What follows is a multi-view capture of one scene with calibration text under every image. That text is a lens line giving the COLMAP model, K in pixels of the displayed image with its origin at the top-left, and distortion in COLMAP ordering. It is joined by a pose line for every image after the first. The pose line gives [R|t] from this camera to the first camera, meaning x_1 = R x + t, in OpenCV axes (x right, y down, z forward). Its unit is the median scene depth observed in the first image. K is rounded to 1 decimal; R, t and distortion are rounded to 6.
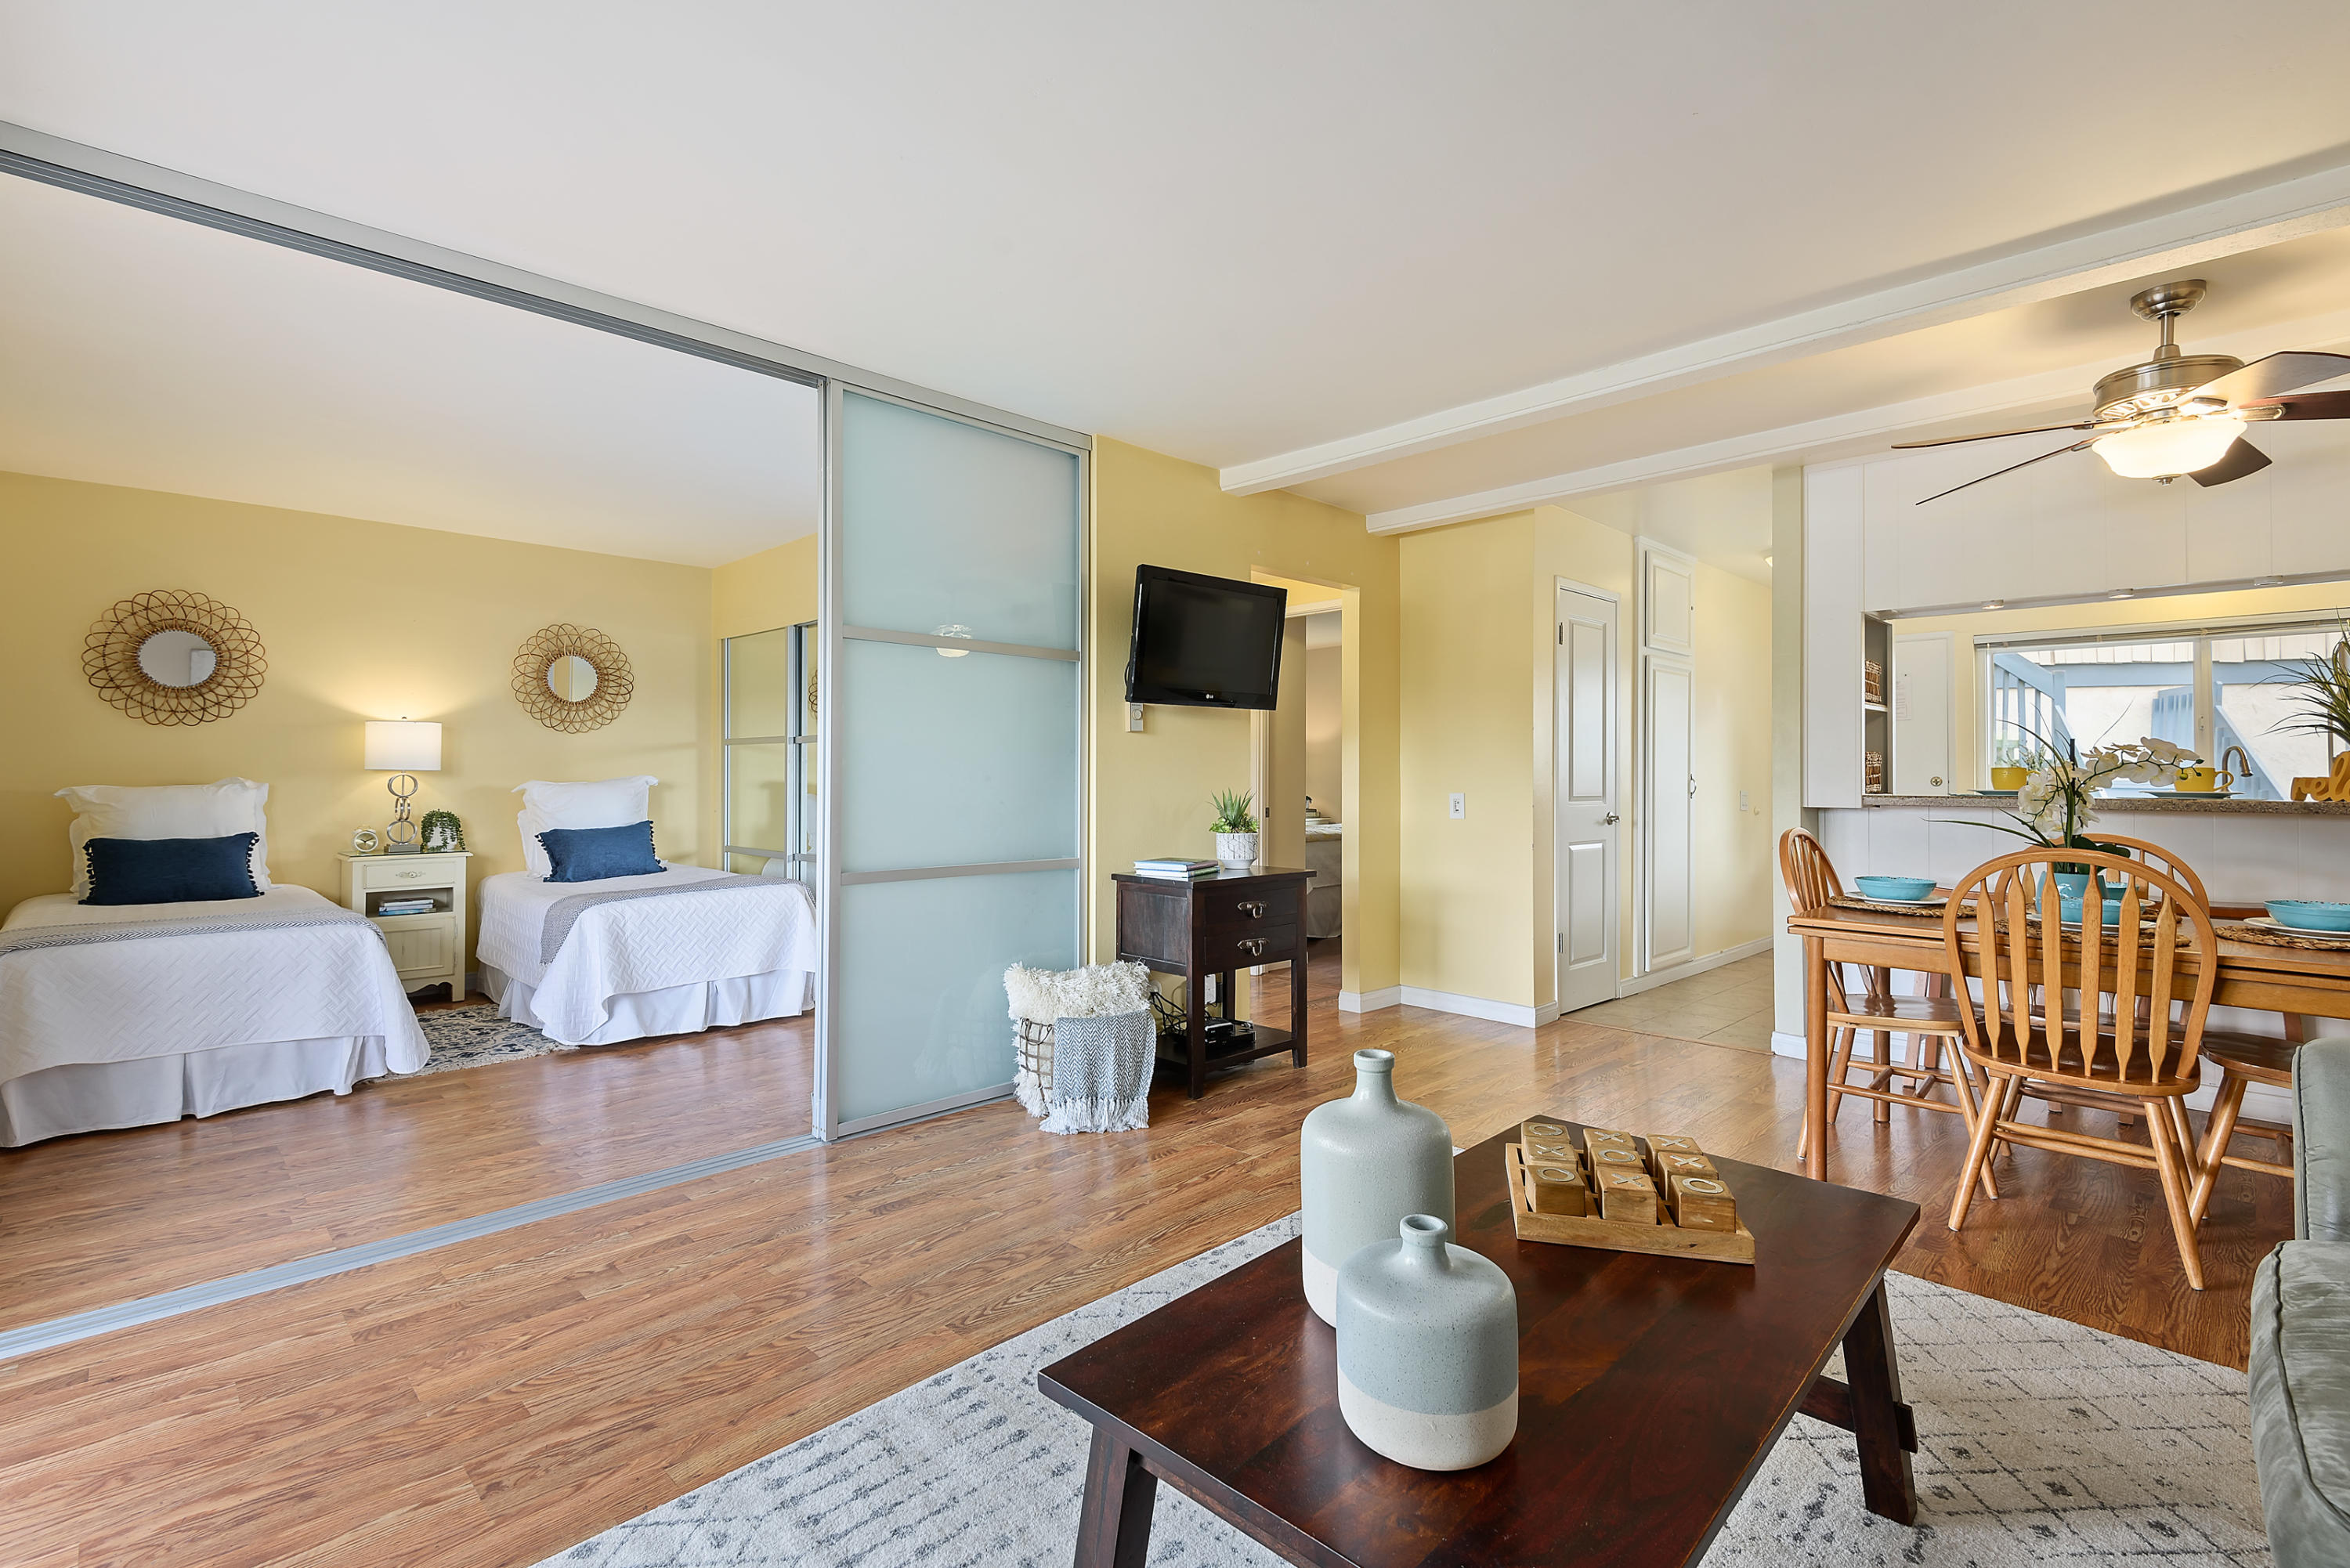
lens RADIAL K [[1054.0, 0, 1206.6], [0, 1054.0, 760.4], [0, 0, 1]] dist [0.016867, -0.001136]
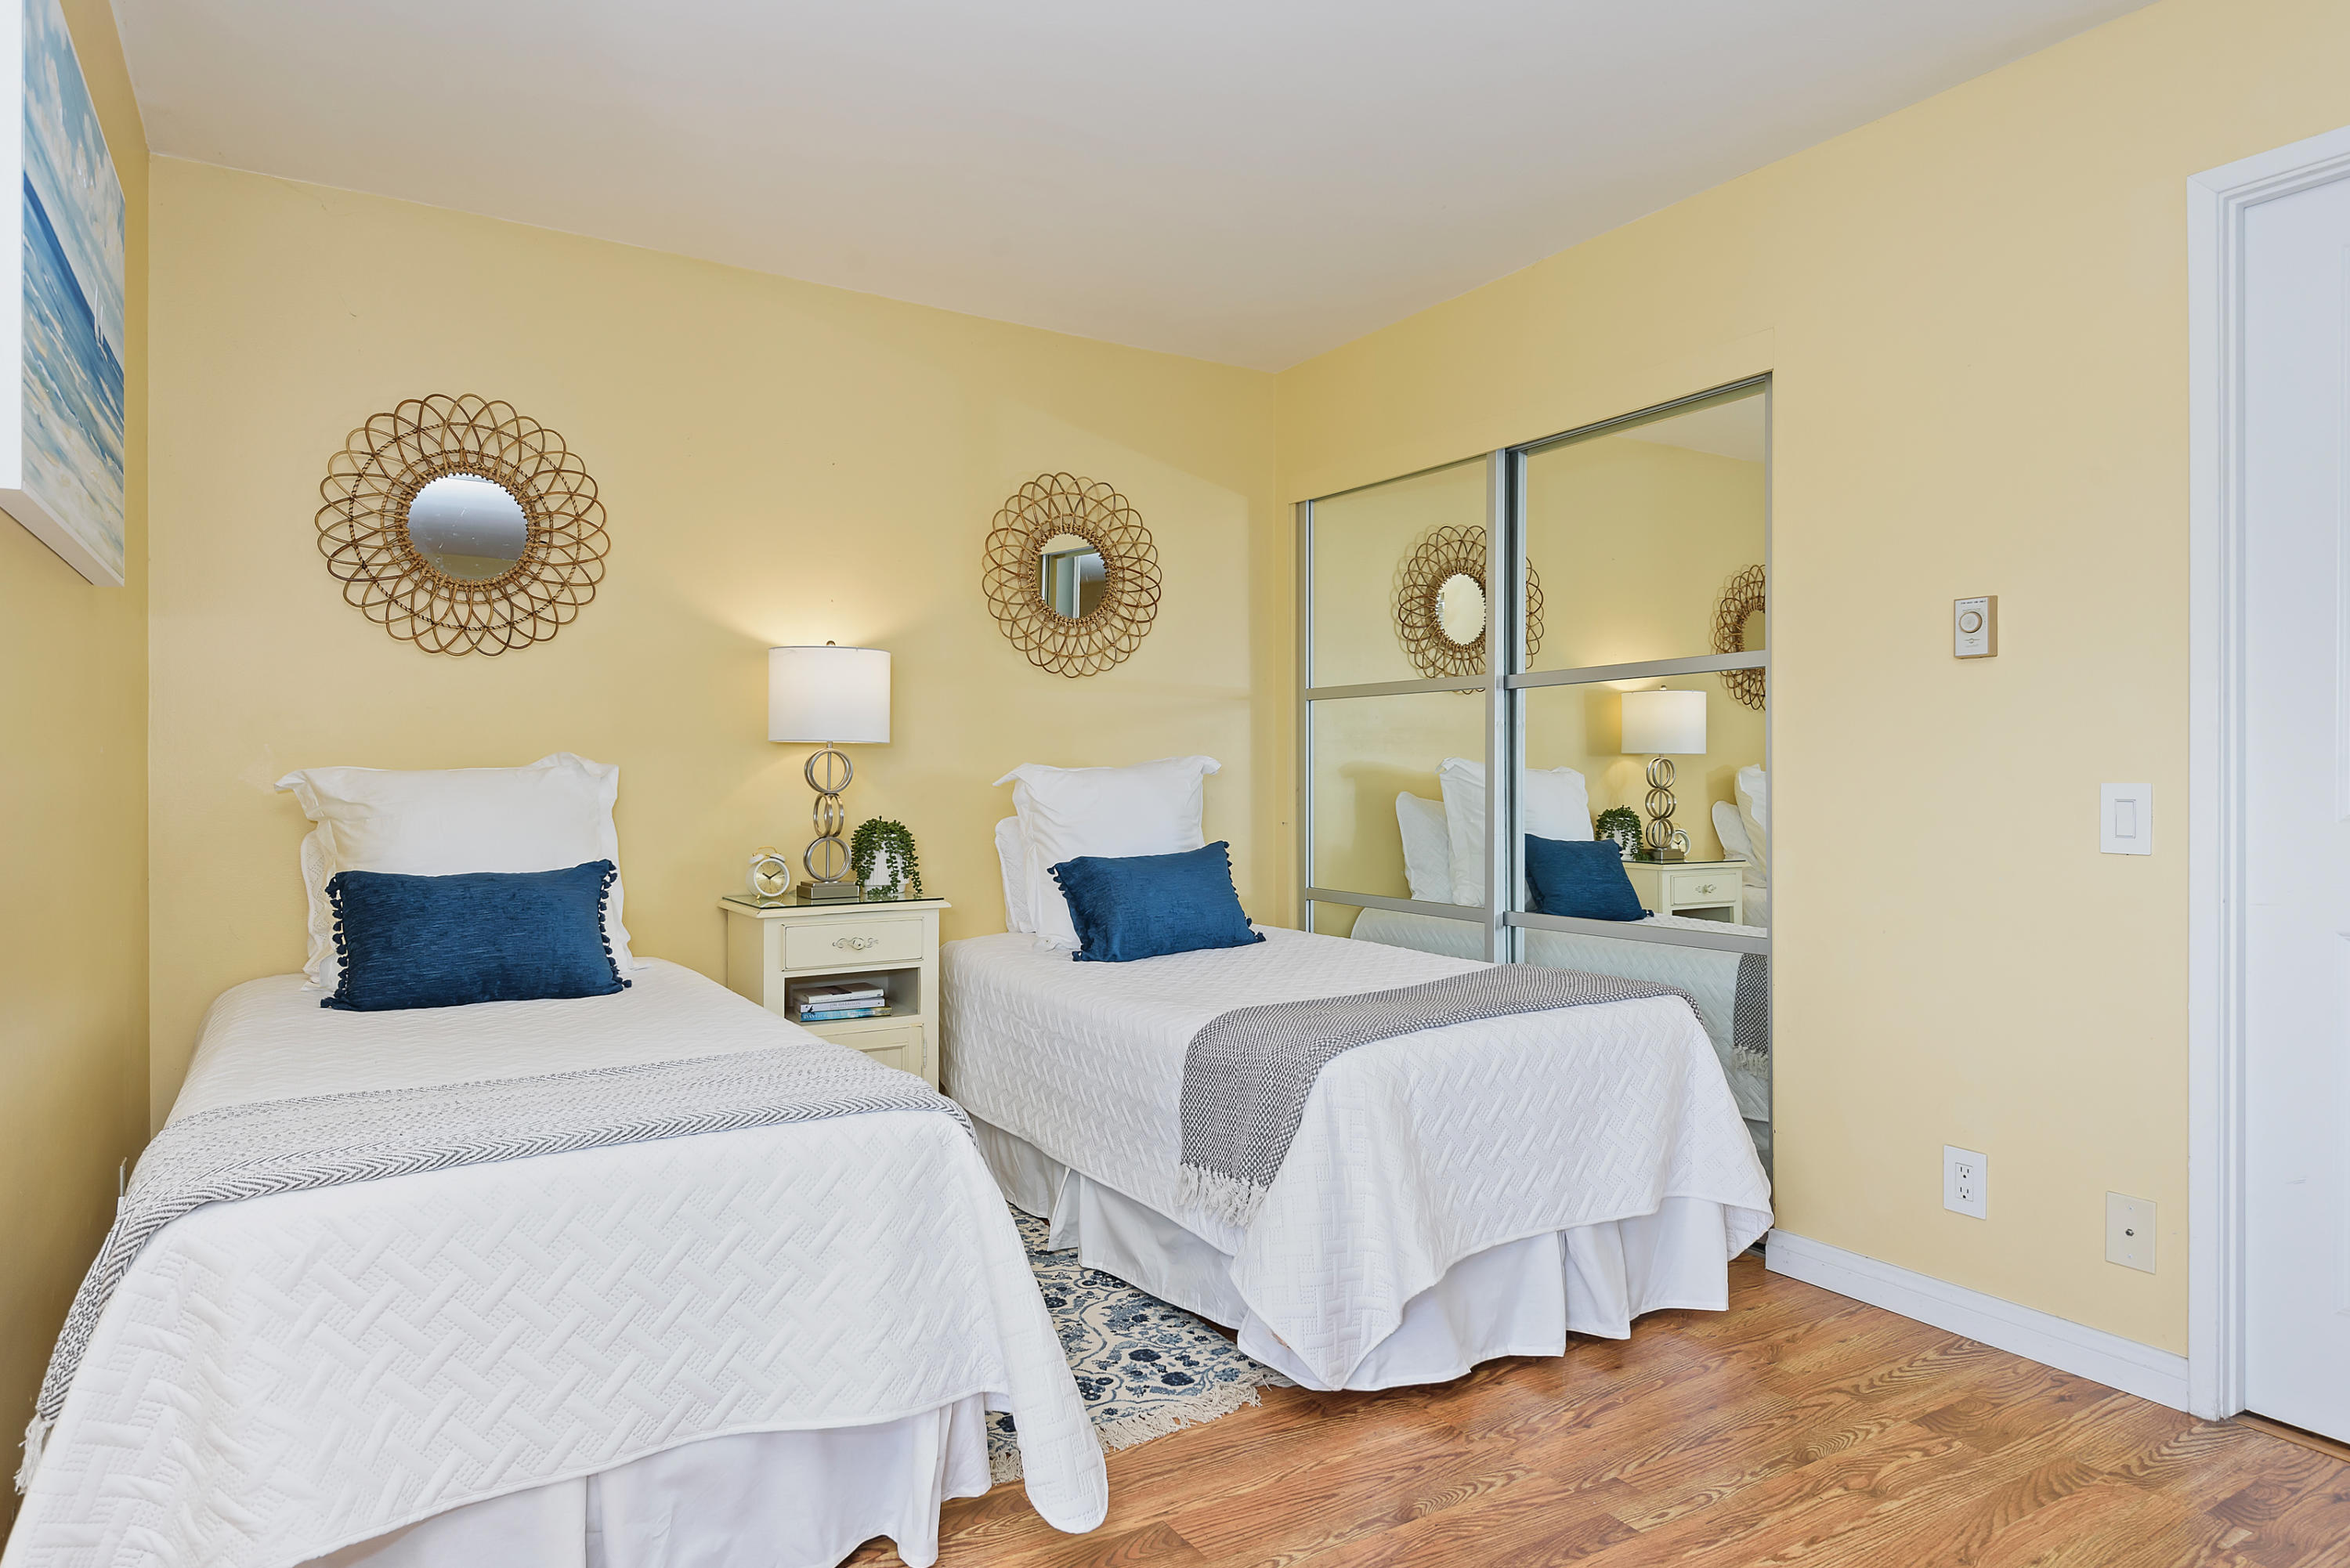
lens RADIAL K [[1231.3, 0, 1177.6], [0, 1231.3, 770.0], [0, 0, 1]] dist [0.024418, 0.000721]
pose [[0.984895, 0.002457, -0.173136, -0.498354], [-0.000073, 0.999905, 0.013776, 0.014857], [0.173153, -0.013555, 0.984802, 0.444912]]
